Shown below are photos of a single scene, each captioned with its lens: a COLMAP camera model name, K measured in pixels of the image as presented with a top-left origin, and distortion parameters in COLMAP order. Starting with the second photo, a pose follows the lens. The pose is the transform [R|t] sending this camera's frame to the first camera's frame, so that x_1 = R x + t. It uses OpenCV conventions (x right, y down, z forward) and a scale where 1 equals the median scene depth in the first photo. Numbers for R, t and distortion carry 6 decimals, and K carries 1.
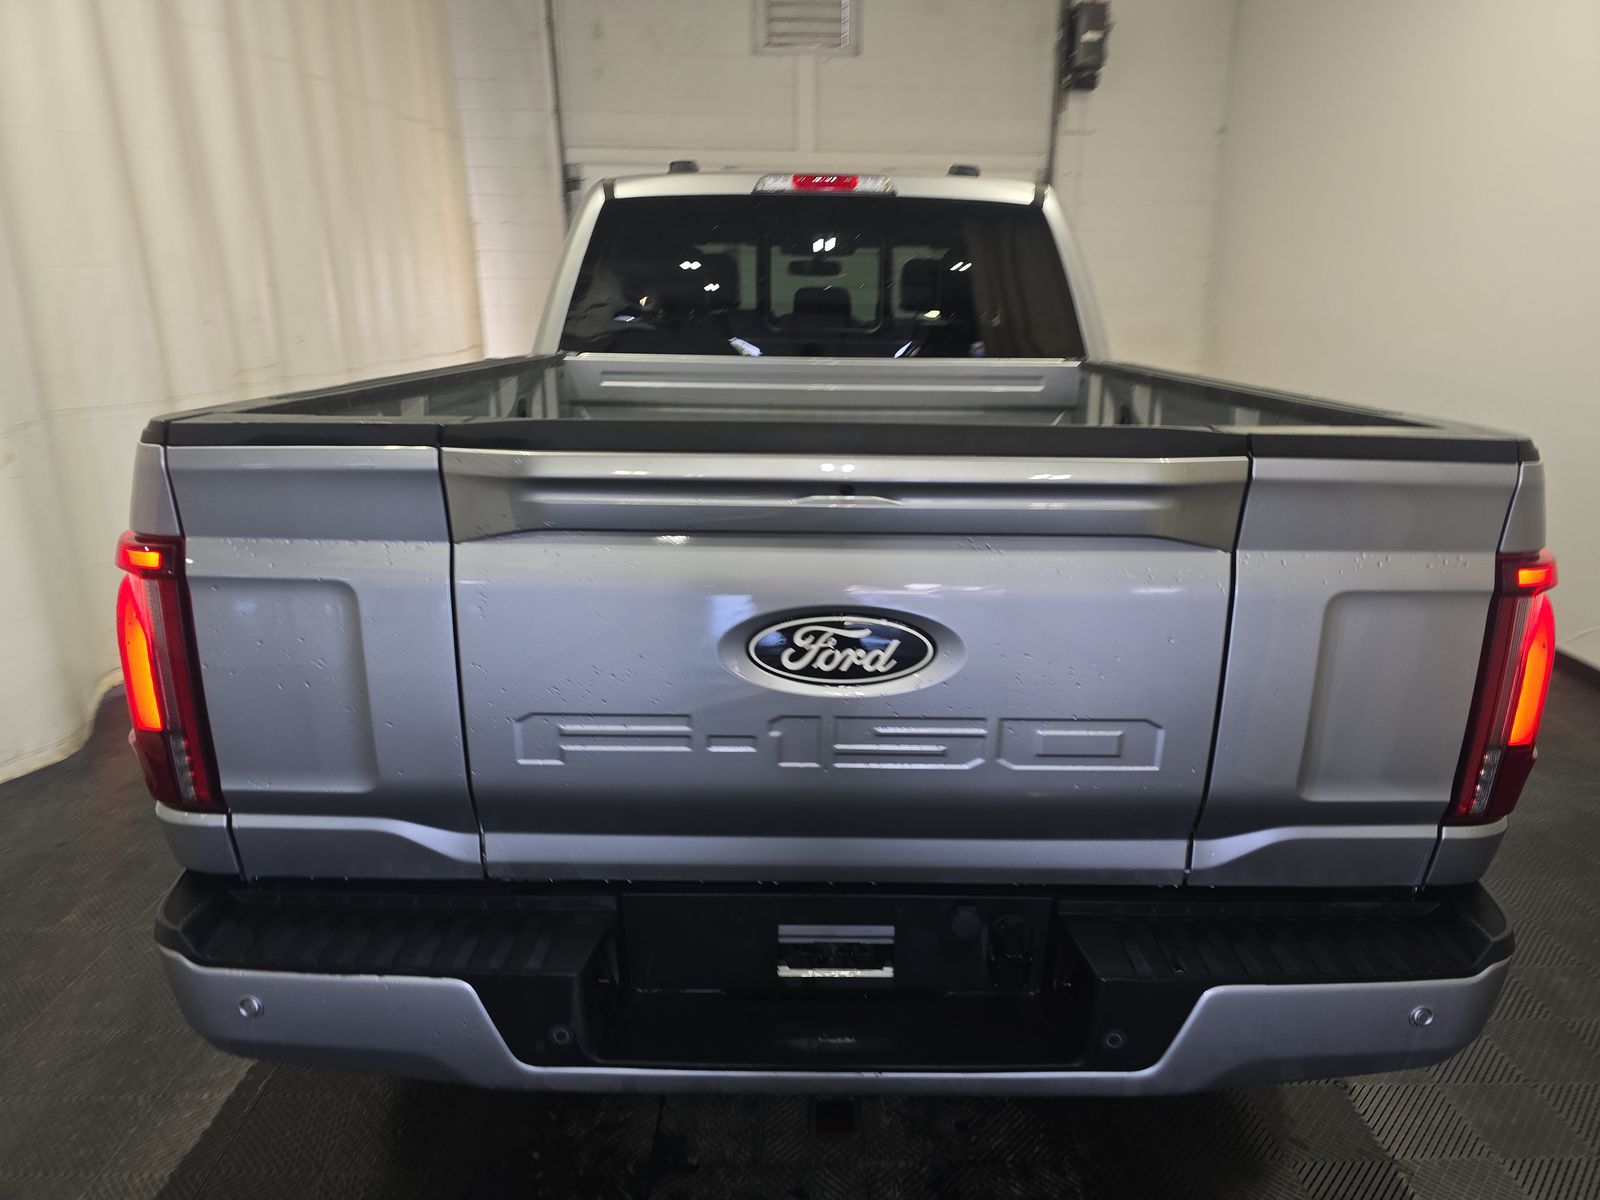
lens RADIAL K [[1083.9, 0, 820.5], [0, 1083.9, 597.2], [0, 0, 1]] dist [0.054252, -0.045964]
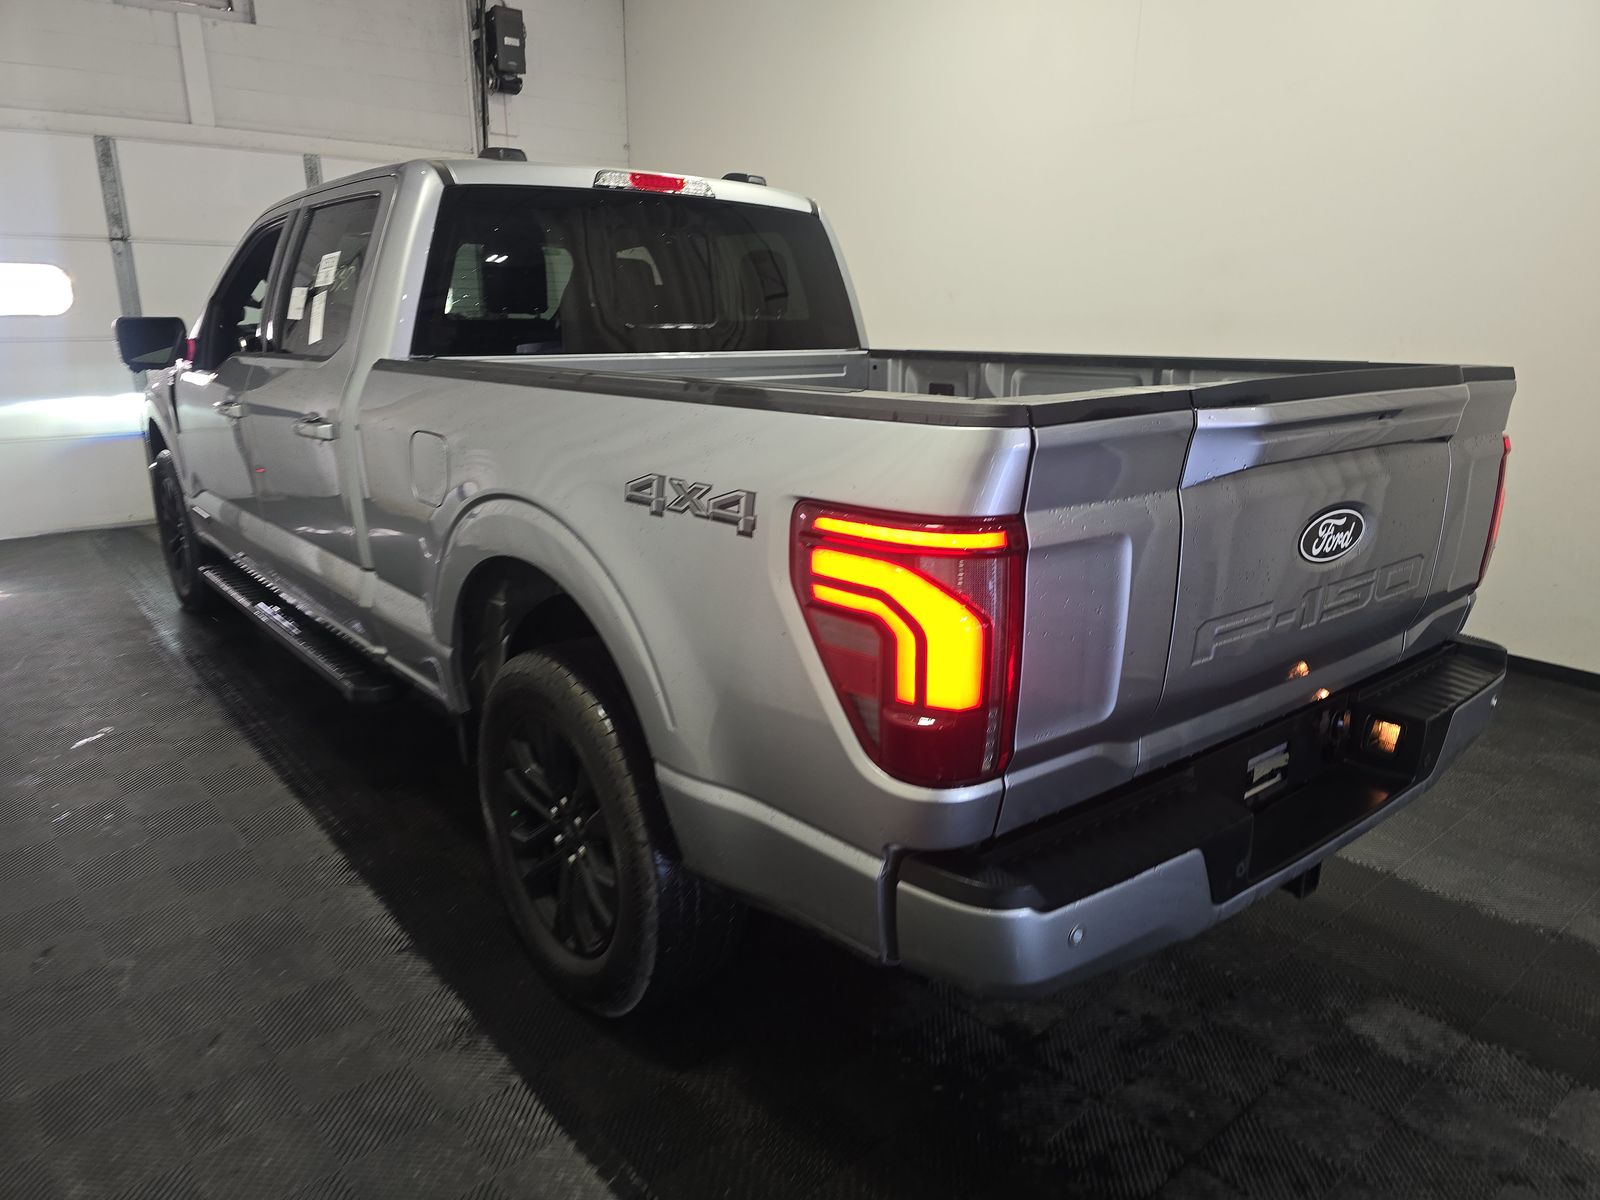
lens RADIAL K [[1083.9, 0, 820.5], [0, 1083.9, 597.2], [0, 0, 1]] dist [0.054252, -0.045964]
pose [[0.767059, -0.169729, 0.618719, -0.577430], [0.171123, 0.983561, 0.057663, -0.028515], [-0.618335, 0.061646, 0.783494, 0.123547]]
